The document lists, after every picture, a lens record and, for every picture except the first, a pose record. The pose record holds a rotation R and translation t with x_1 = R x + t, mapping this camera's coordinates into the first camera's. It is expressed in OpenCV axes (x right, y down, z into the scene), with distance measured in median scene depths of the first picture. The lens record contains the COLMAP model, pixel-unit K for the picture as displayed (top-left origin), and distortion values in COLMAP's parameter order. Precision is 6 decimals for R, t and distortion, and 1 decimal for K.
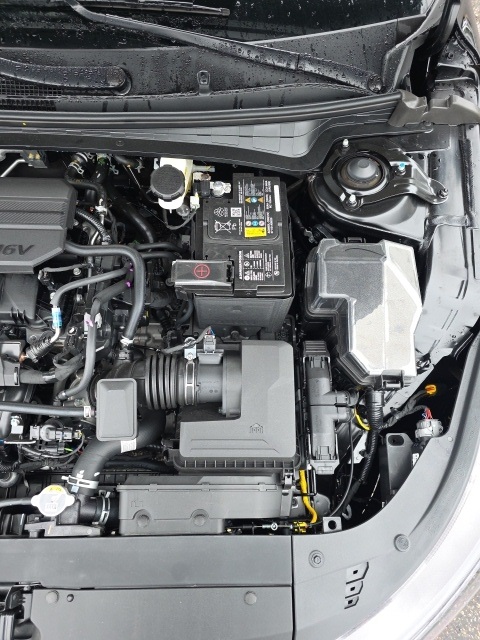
lens RADIAL K [[436.2, 0, 239.1], [0, 436.2, 328.5], [0, 0, 1]] dist [0.065340, -0.073751]
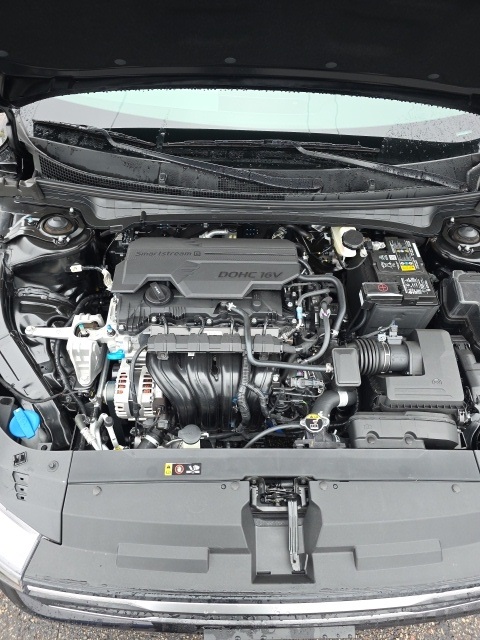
lens RADIAL K [[436.5, 0, 236.3], [0, 436.5, 321.8], [0, 0, 1]] dist [0.044981, -0.027090]
pose [[0.999977, -0.006800, 0.000267, -0.601573], [0.006607, 0.960695, -0.277529, 0.413769], [0.001631, 0.277524, 0.960717, -0.483241]]
